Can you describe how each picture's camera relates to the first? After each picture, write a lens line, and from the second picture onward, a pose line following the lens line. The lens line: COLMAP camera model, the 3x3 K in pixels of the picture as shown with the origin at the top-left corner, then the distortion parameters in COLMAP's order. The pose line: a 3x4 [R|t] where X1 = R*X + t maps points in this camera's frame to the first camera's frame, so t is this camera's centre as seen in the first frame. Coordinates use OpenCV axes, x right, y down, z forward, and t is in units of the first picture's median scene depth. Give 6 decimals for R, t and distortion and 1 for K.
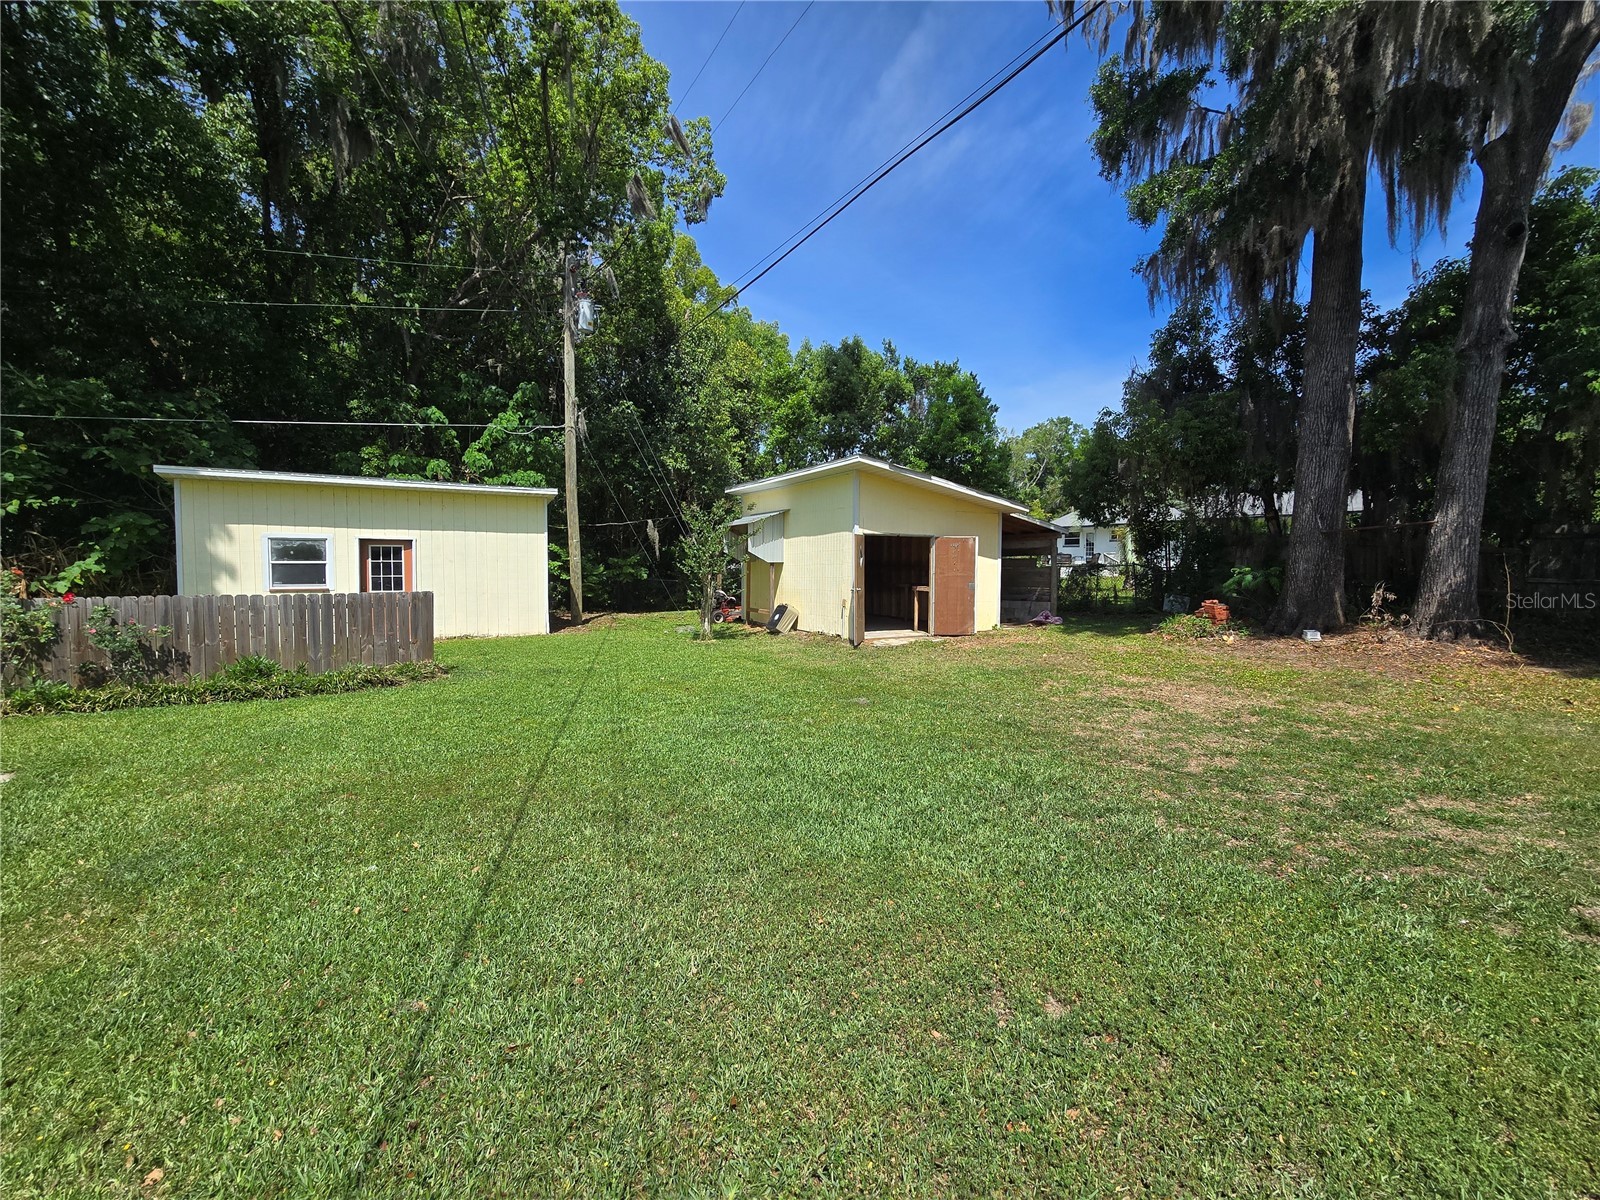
lens RADIAL K [[661.1, 0, 804.6], [0, 661.1, 594.8], [0, 0, 1]] dist [-0.000527, 0.000050]
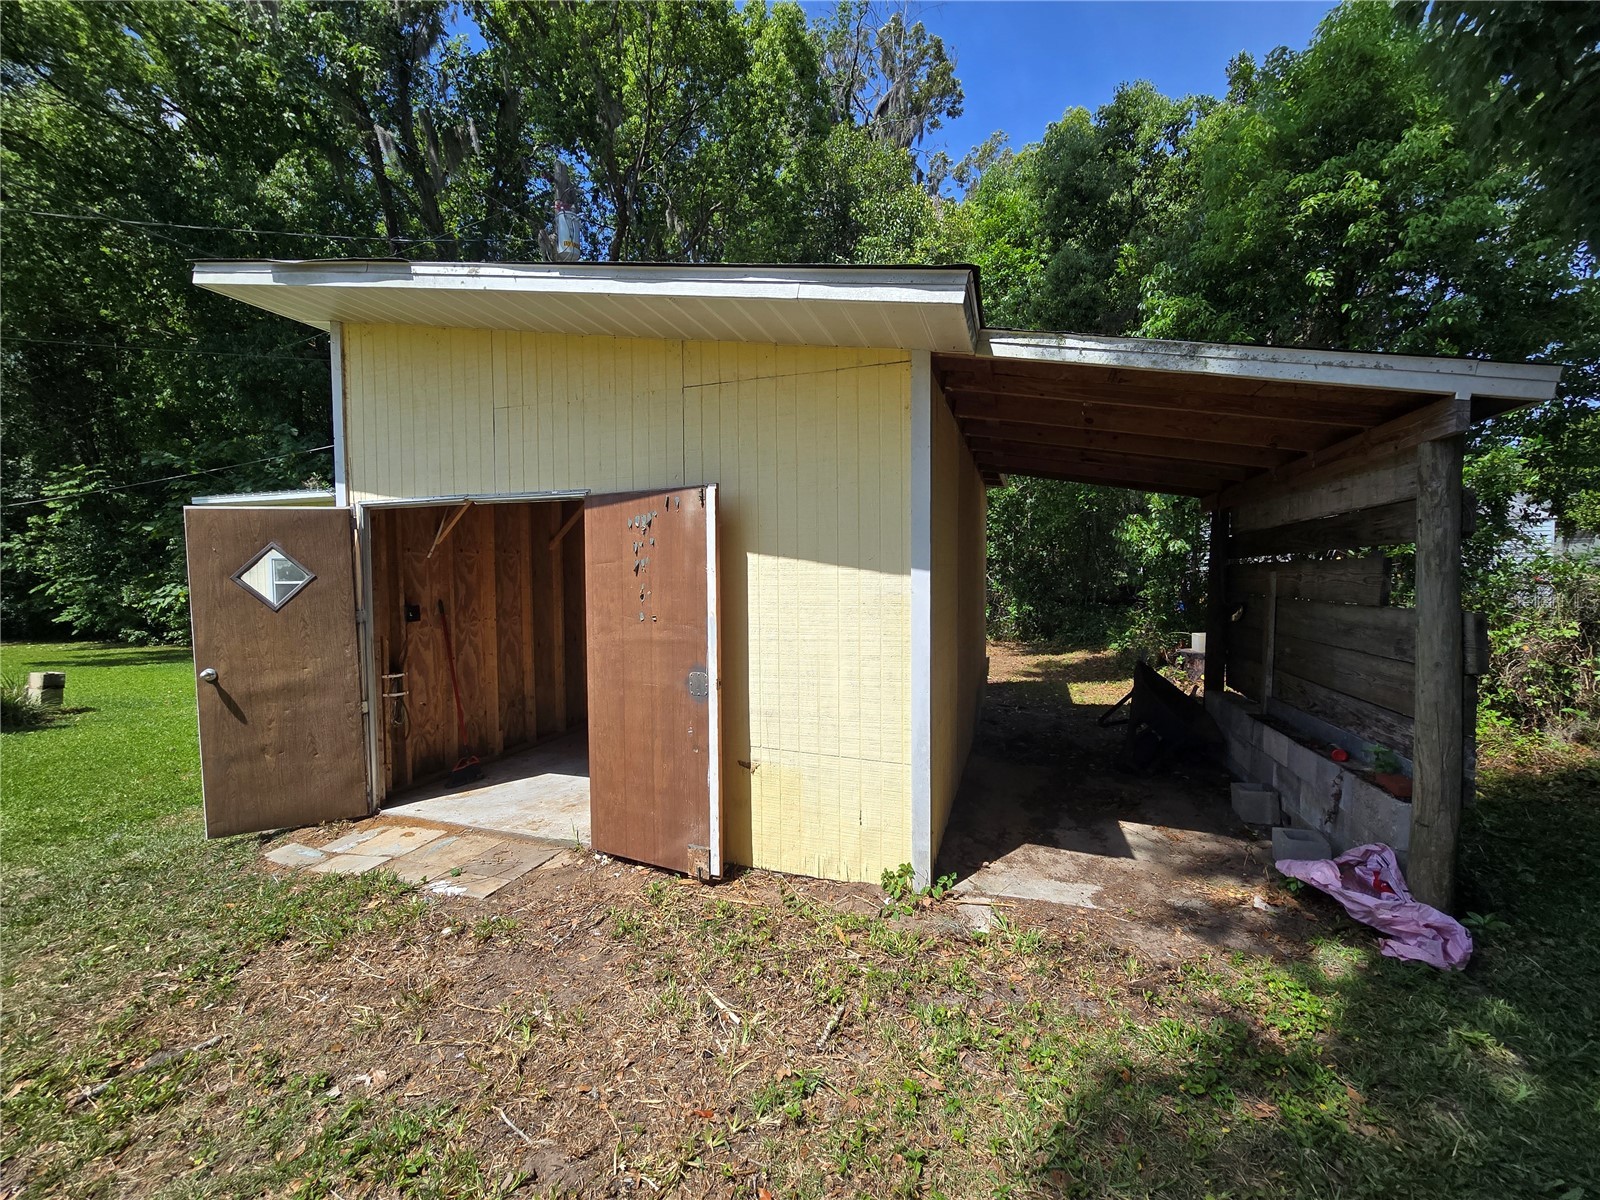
lens RADIAL K [[661.1, 0, 804.6], [0, 661.1, 594.8], [0, 0, 1]] dist [-0.000527, 0.000050]
pose [[0.681507, 0.014994, -0.731658, 0.445993], [-0.029066, 0.999556, -0.006589, -0.044210], [0.731234, 0.025757, 0.681640, 0.841709]]
